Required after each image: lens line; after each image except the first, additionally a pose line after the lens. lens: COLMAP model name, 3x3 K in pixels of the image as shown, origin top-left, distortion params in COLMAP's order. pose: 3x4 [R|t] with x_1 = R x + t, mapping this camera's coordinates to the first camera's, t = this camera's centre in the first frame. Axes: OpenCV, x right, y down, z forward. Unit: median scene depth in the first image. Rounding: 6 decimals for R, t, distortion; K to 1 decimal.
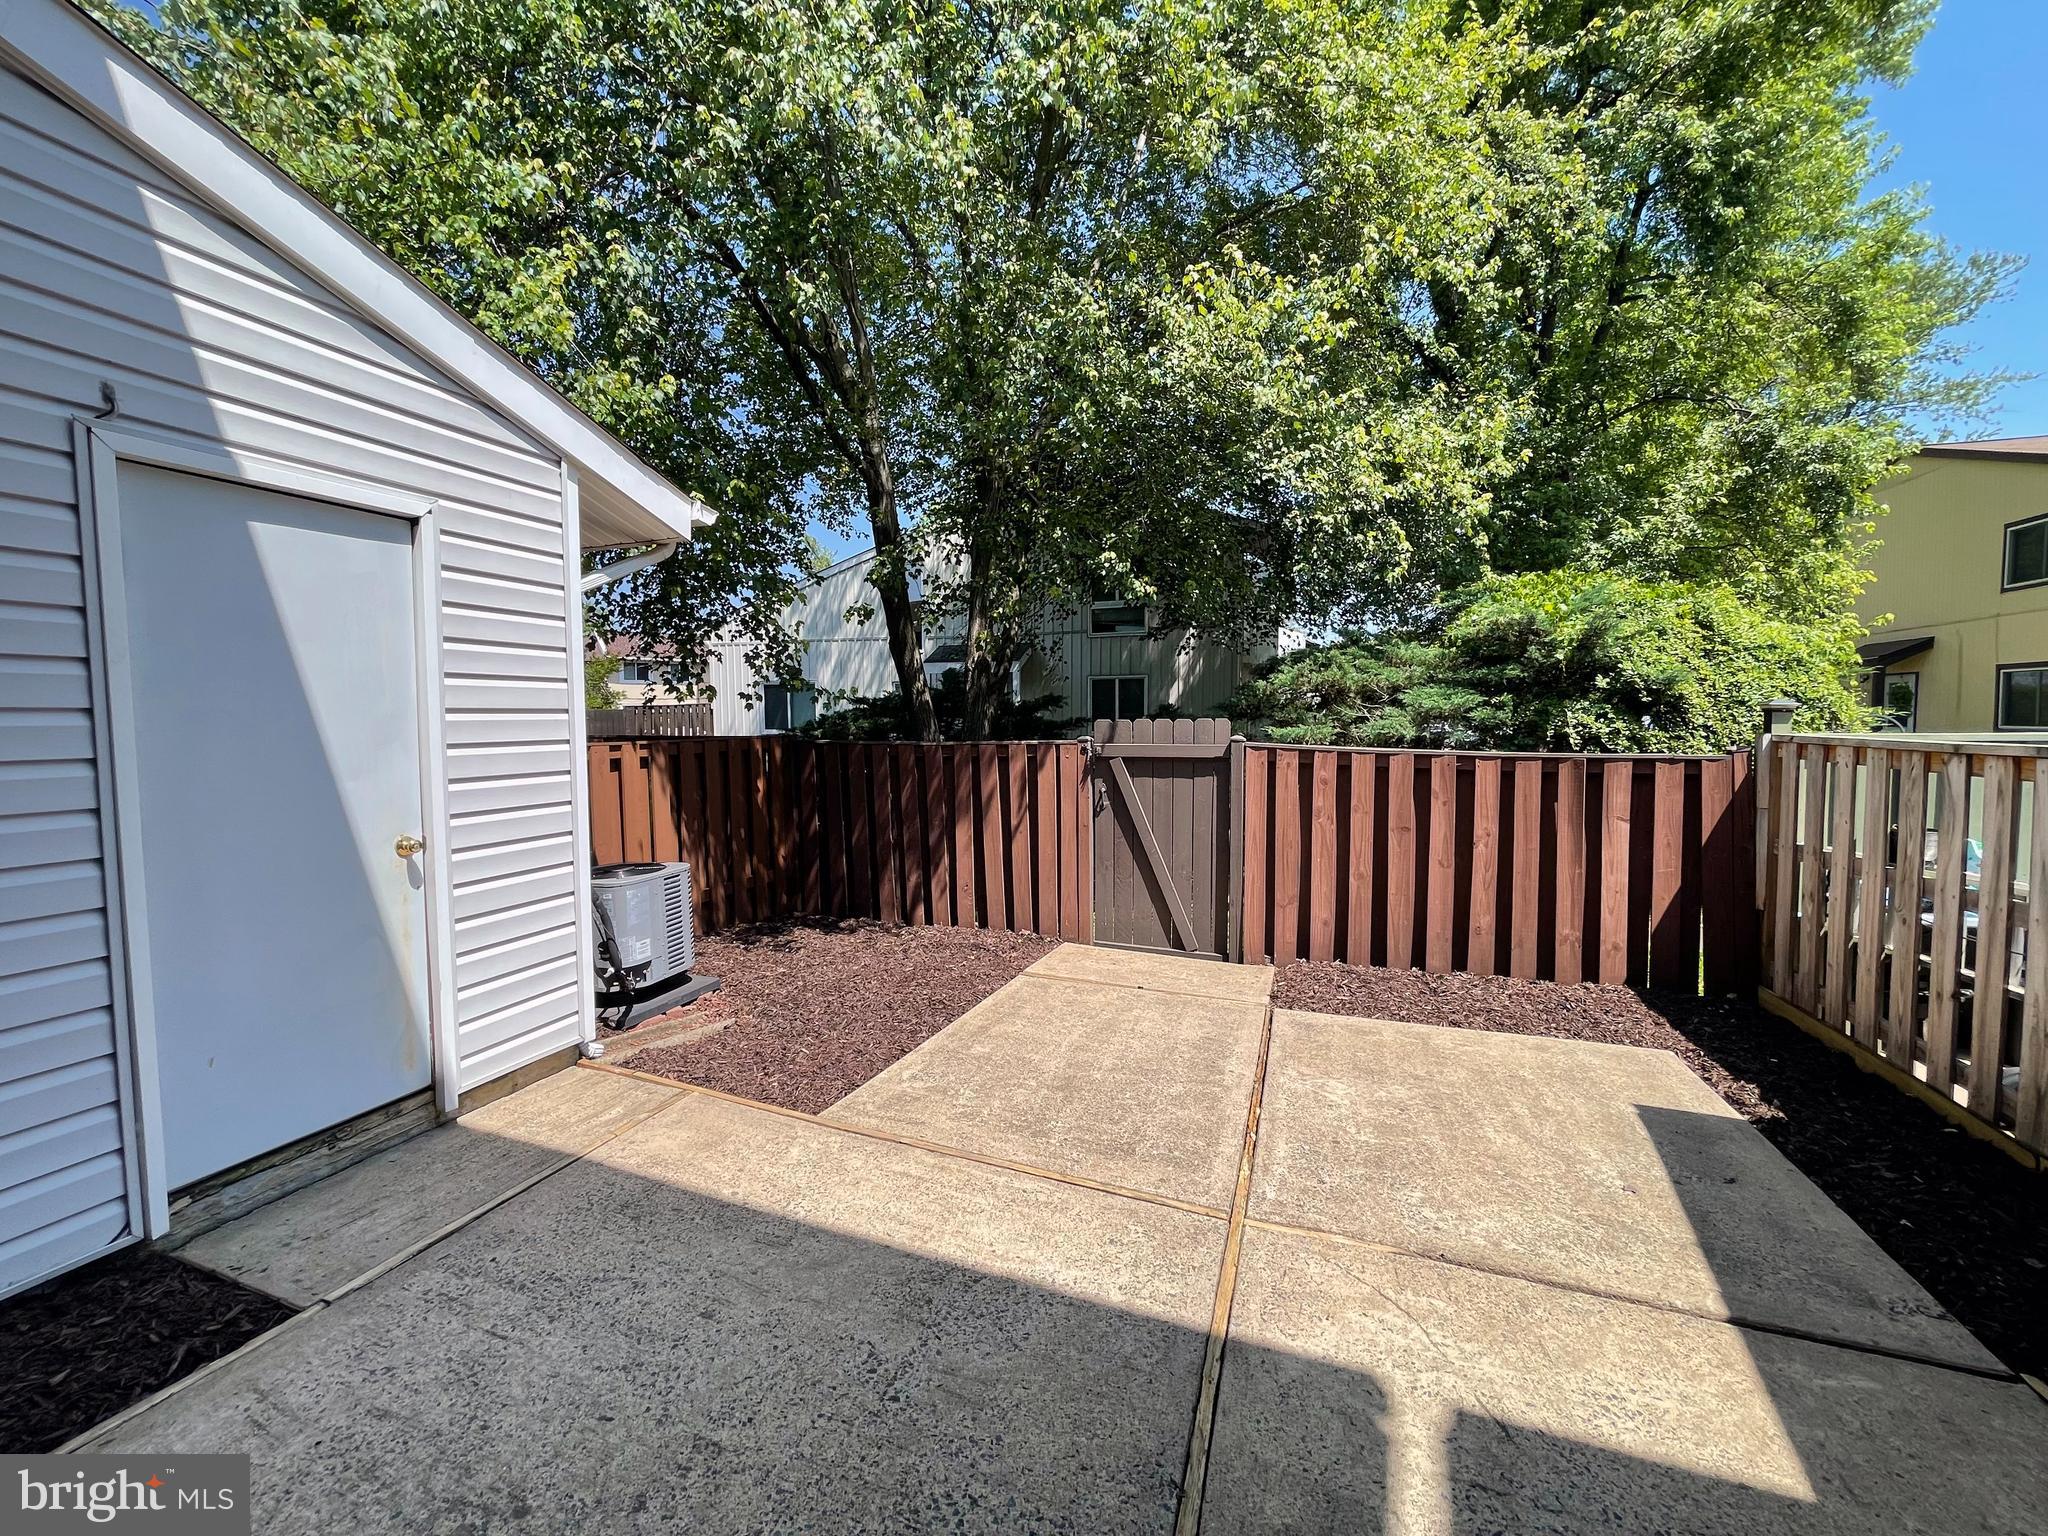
lens RADIAL K [[829.3, 0, 1024.0], [0, 829.3, 768.0], [0, 0, 1]] dist [0.000027, -0.000028]
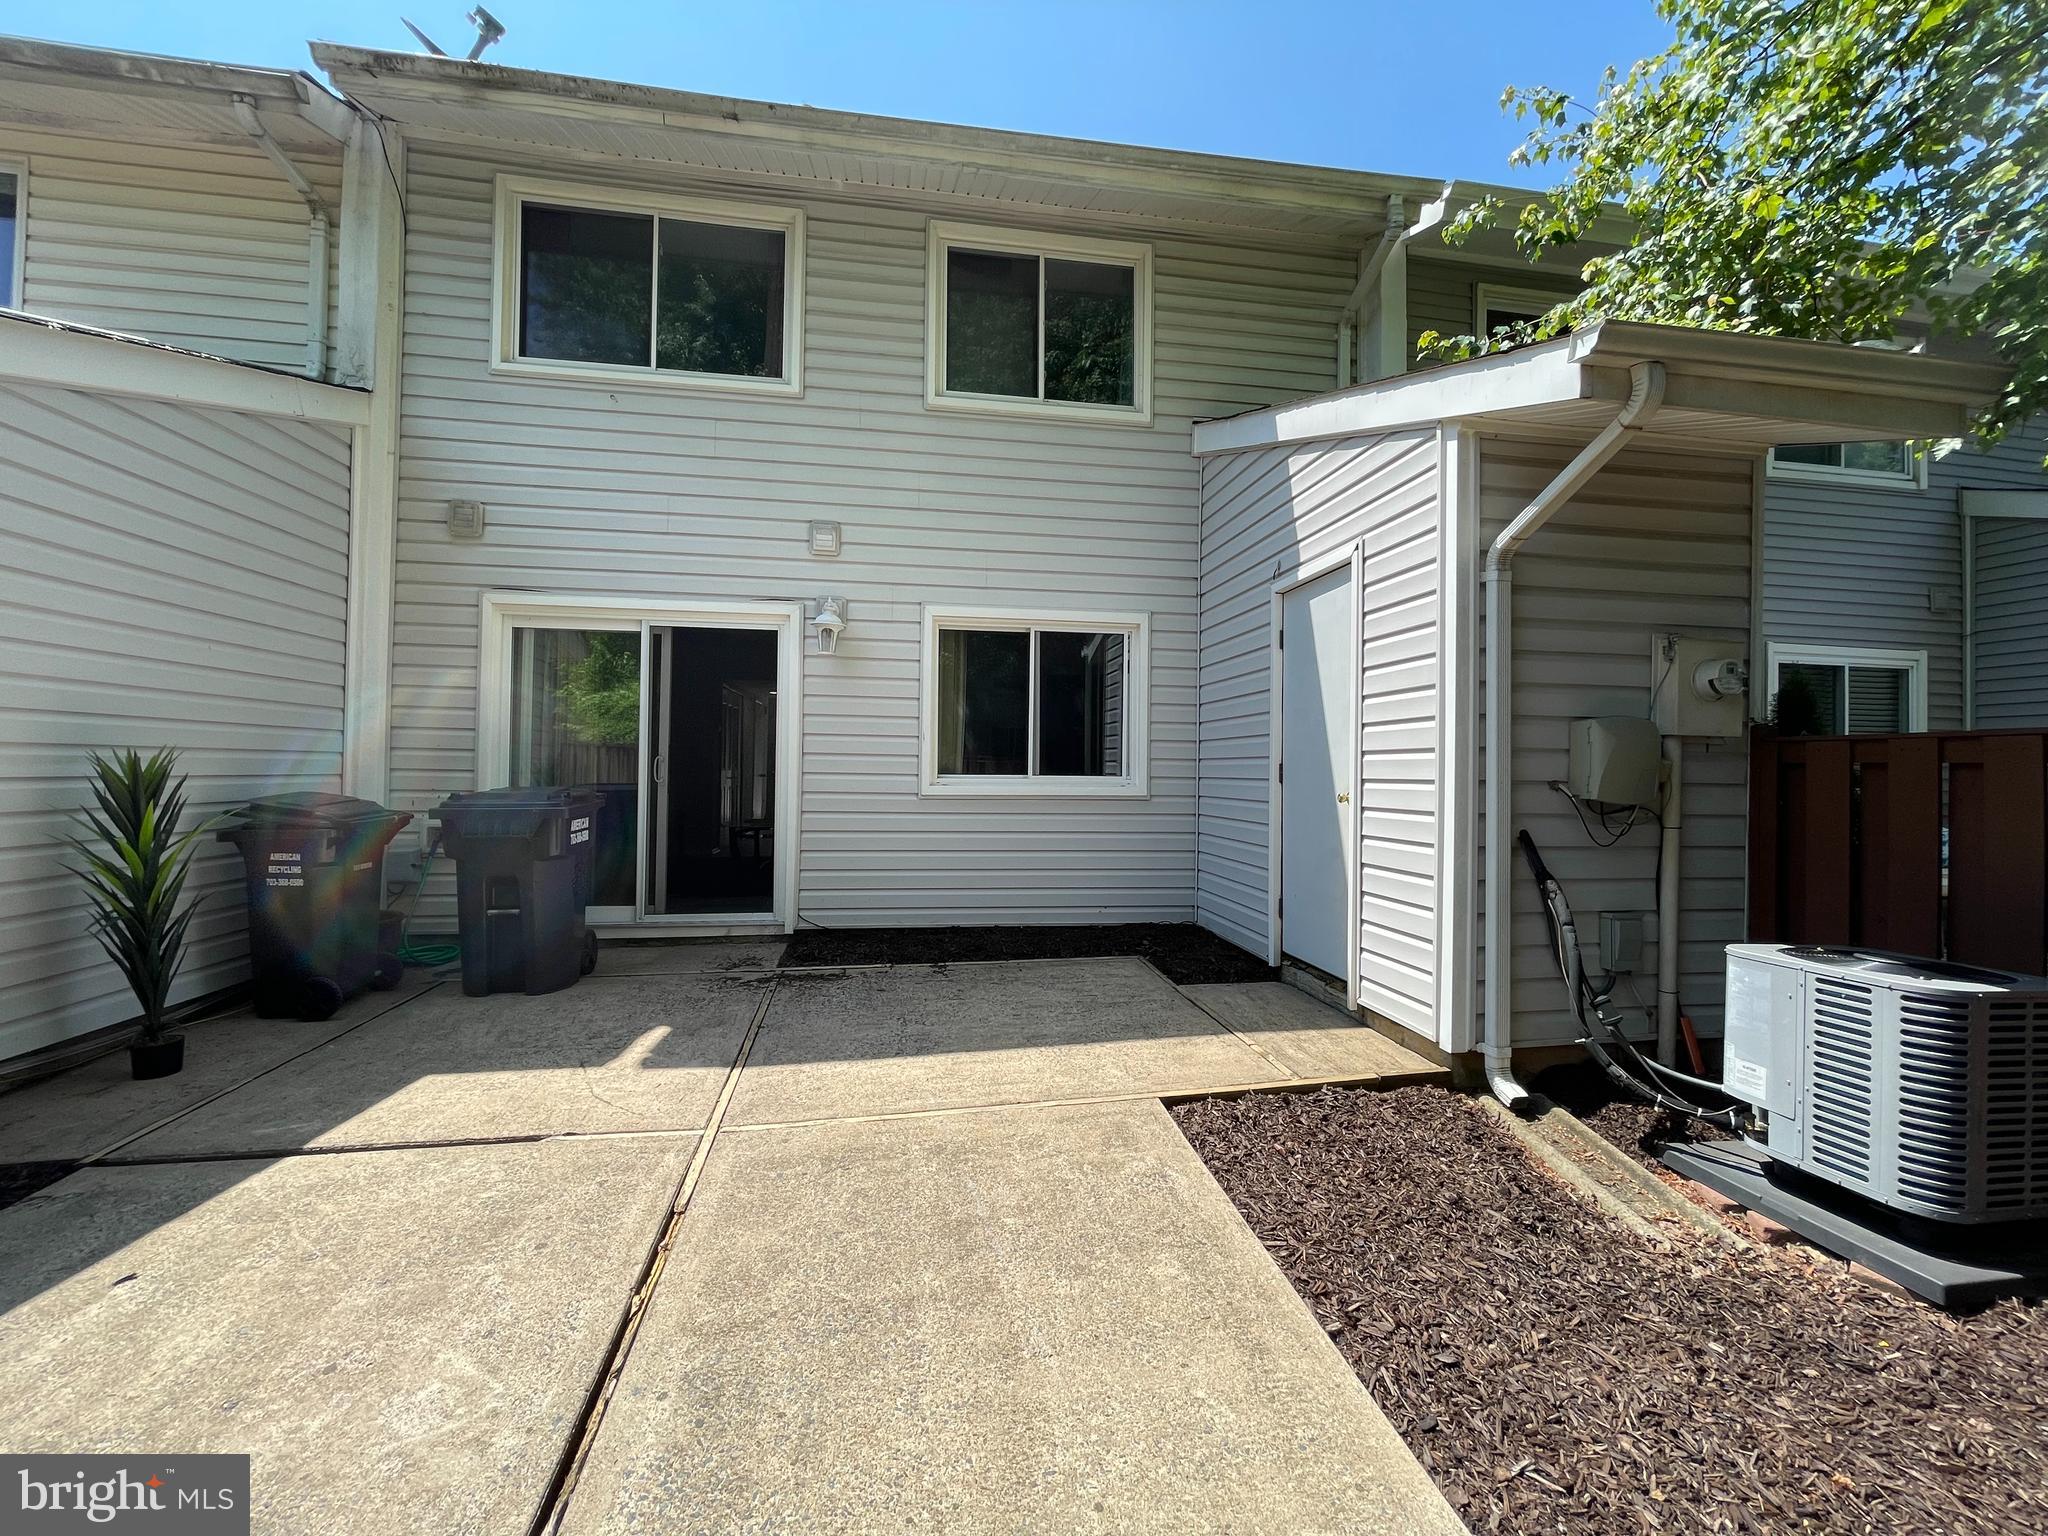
lens RADIAL K [[829.3, 0, 1024.0], [0, 829.3, 768.0], [0, 0, 1]] dist [0.000027, -0.000028]
pose [[-0.870762, -0.012982, -0.491534, 0.483289], [-0.043663, 0.997744, 0.050999, -0.003914], [0.489763, 0.065870, -0.869364, 2.318897]]
